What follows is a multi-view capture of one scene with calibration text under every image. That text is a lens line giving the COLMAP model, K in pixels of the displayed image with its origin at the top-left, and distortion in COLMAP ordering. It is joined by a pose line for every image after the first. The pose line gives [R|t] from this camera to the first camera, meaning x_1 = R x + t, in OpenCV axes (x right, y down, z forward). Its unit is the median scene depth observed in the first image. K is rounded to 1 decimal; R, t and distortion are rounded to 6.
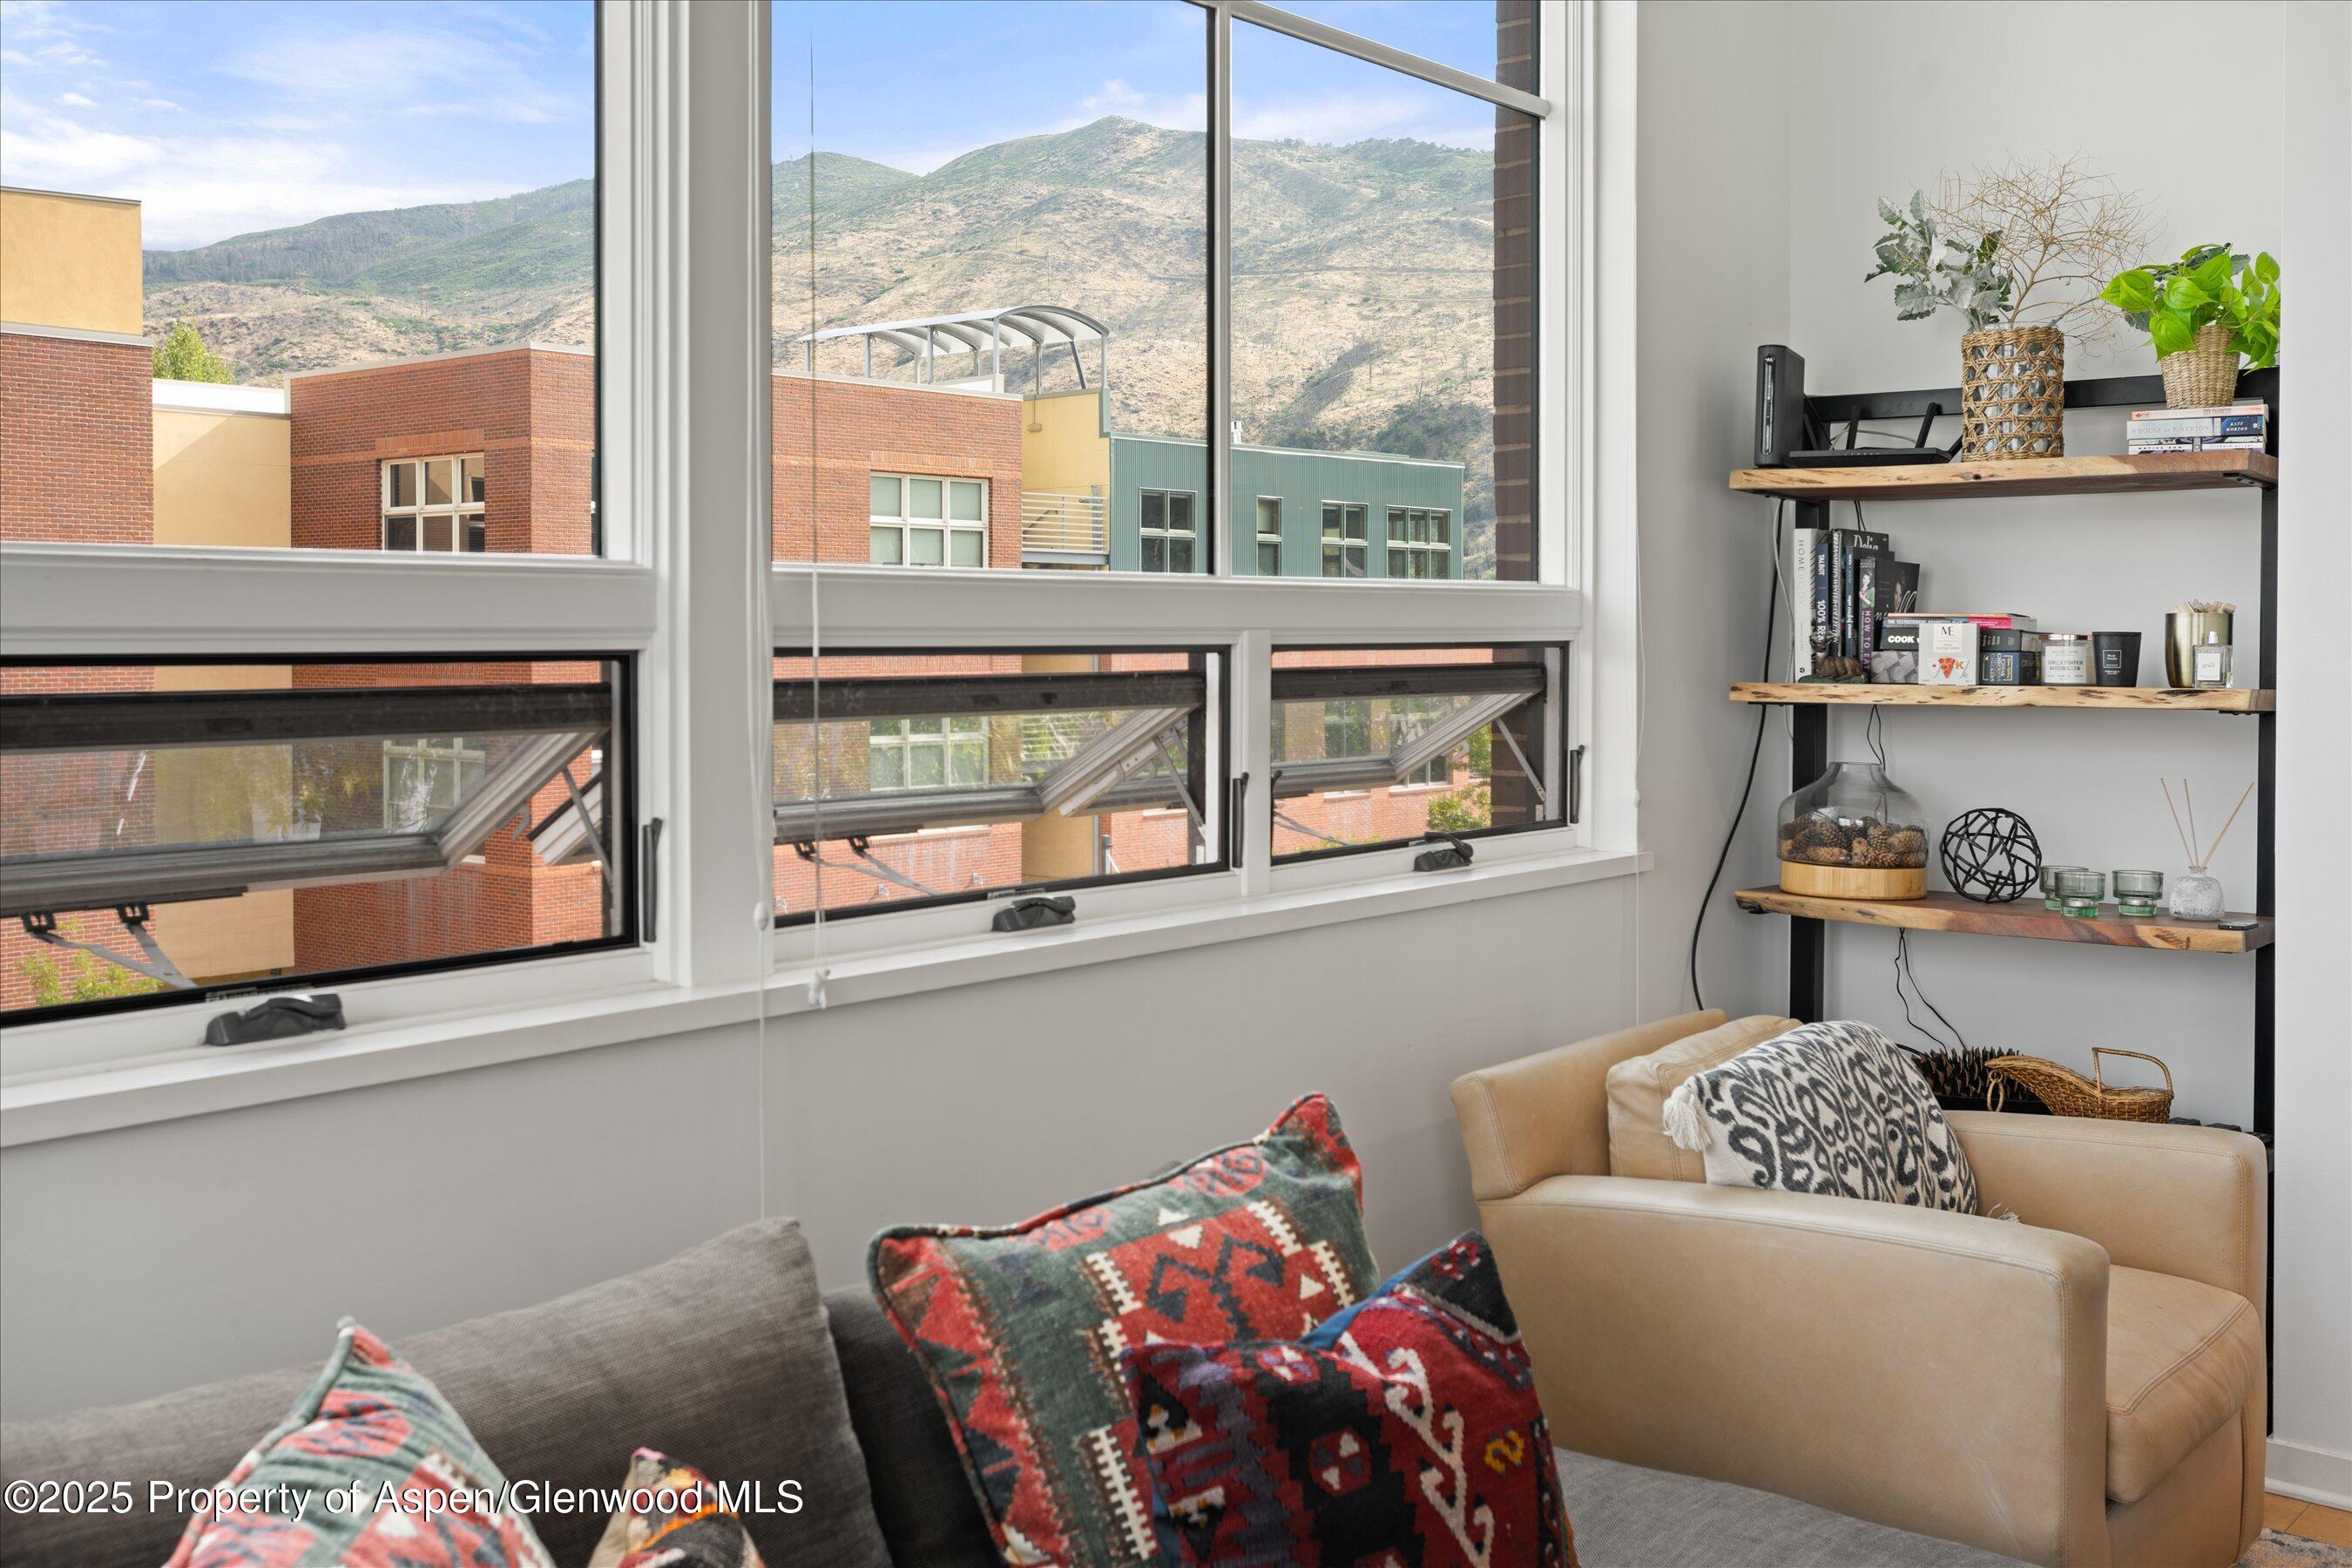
lens RADIAL K [[2356.3, 0, 1172.3], [0, 2356.3, 627.6], [0, 0, 1]] dist [0.003084, 0.004883]
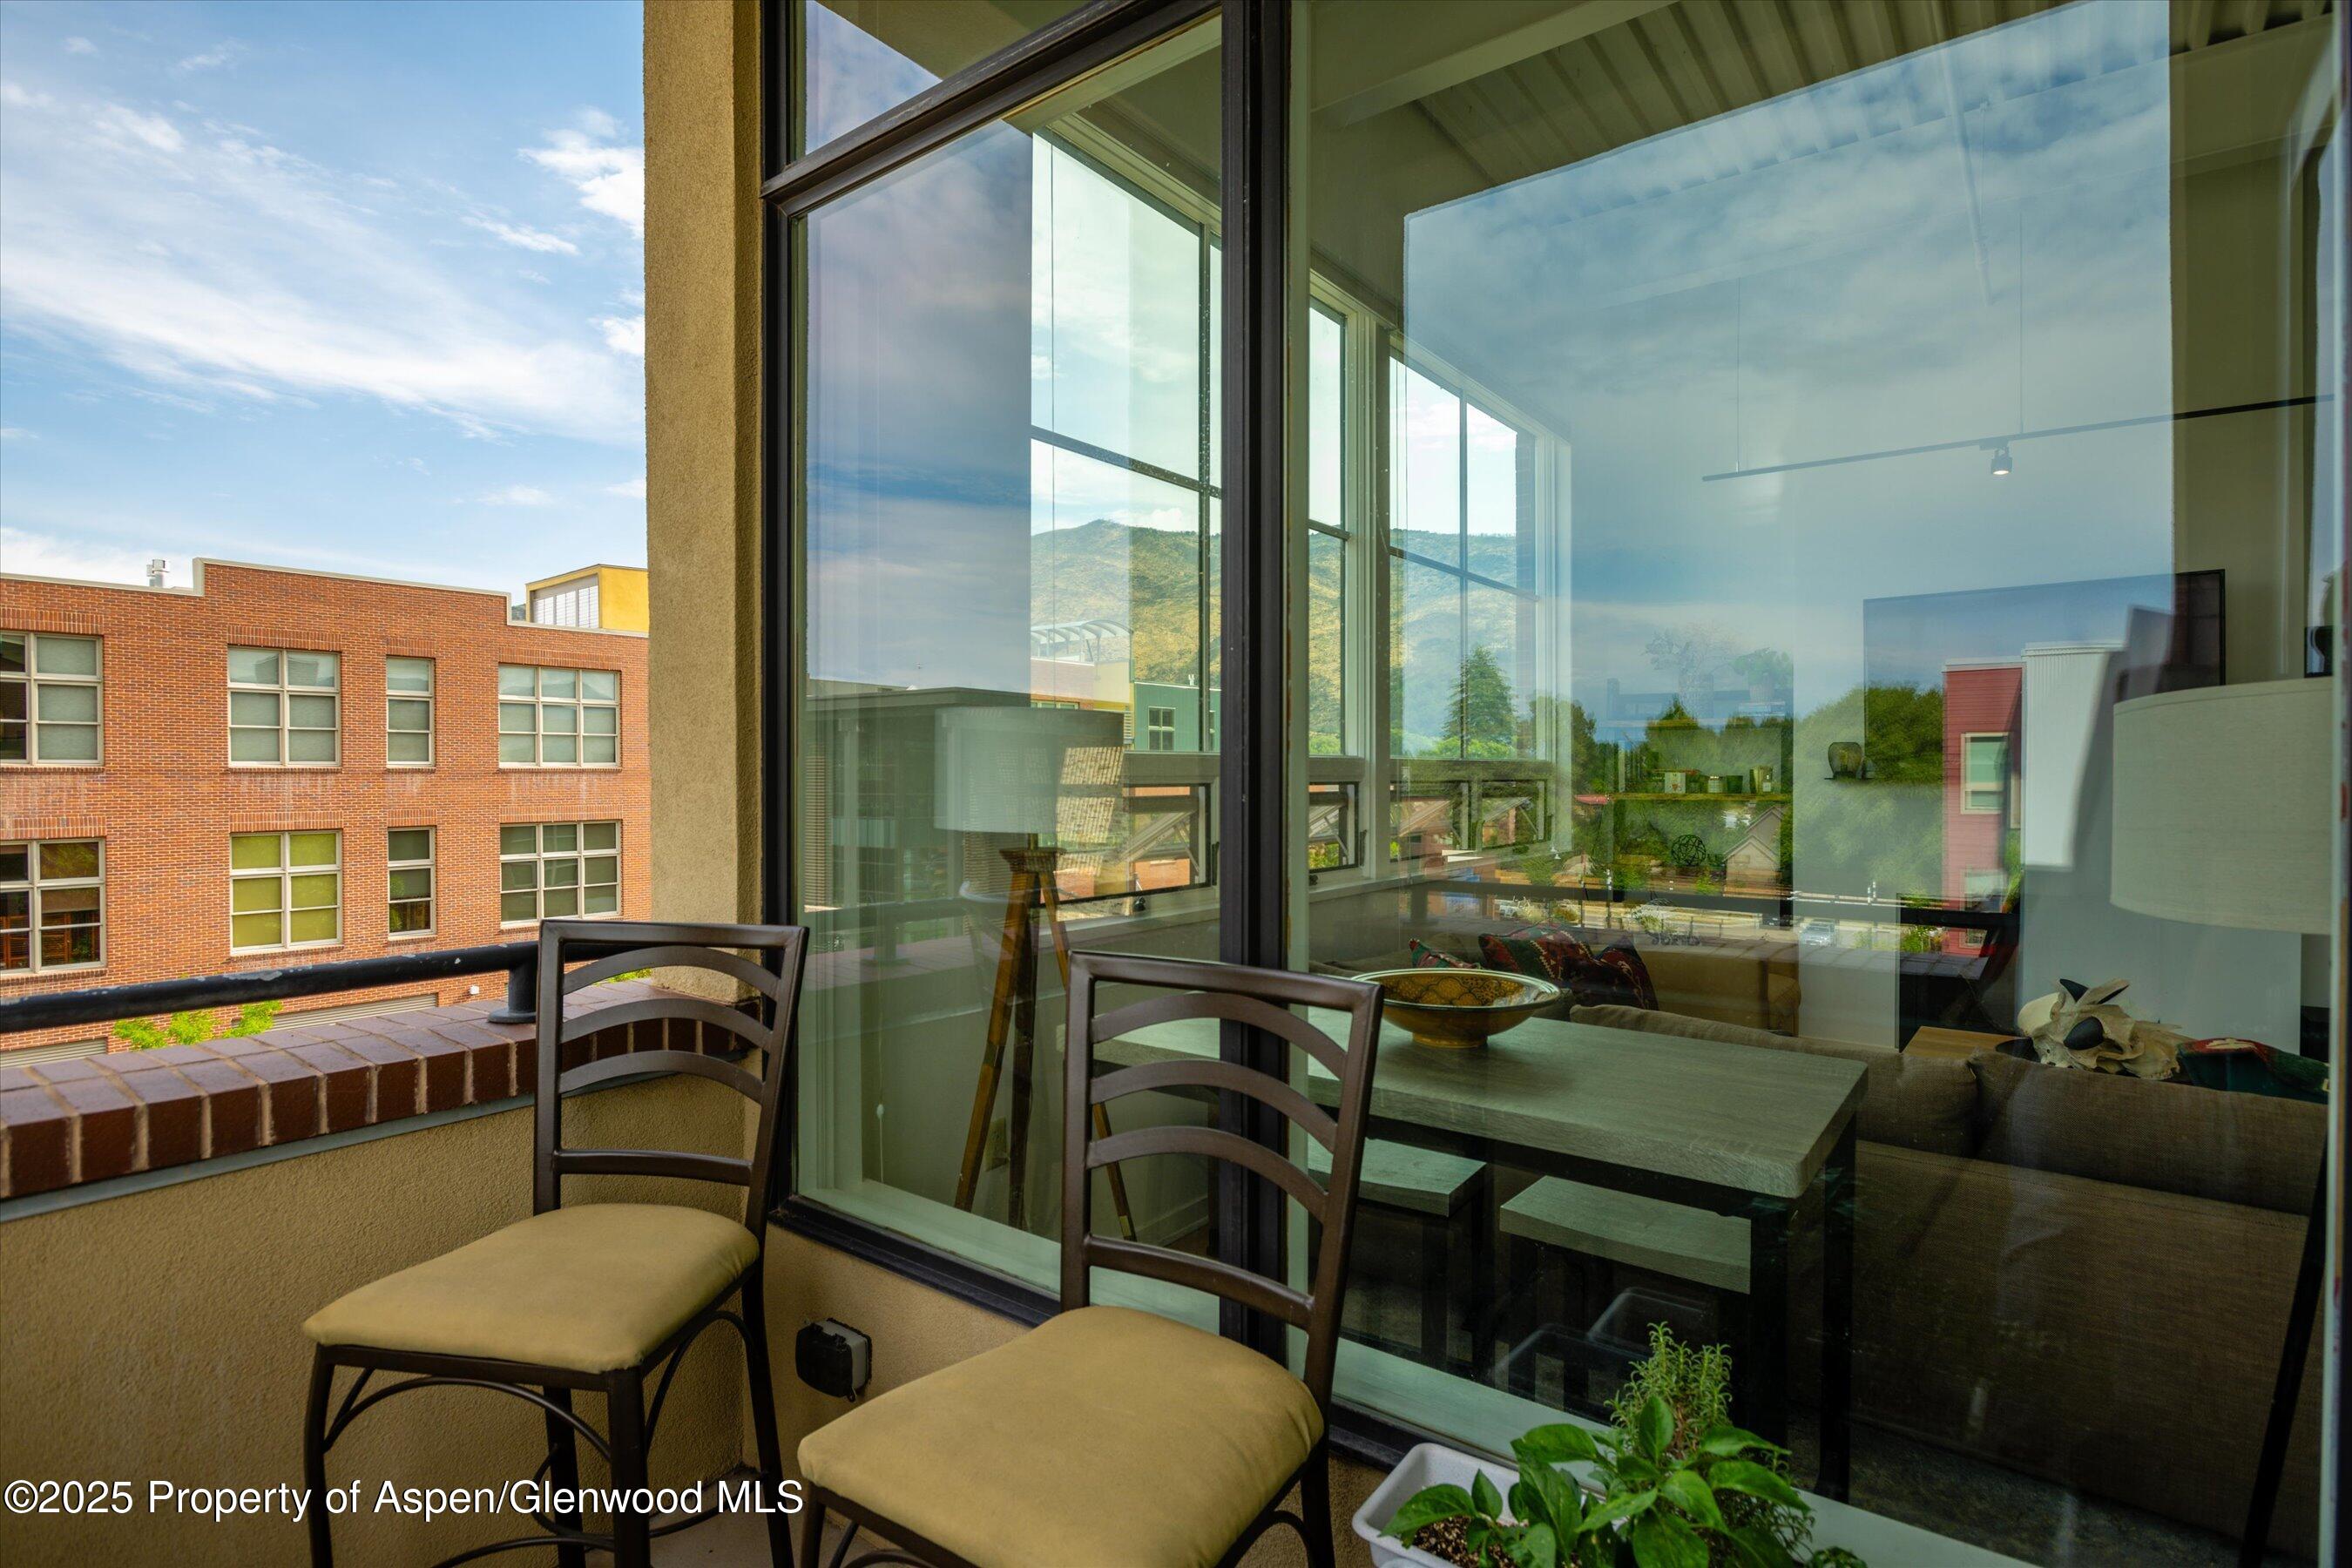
lens RADIAL K [[1167.4, 0, 1176.0], [0, 1167.4, 784.0], [0, 0, 1]] dist [-0.000026, 0.000042]
pose [[0.999267, -0.002499, 0.038197, -0.224111], [0.002179, 0.999962, 0.008432, -0.000758], [-0.038216, -0.008342, 0.999235, -0.283130]]
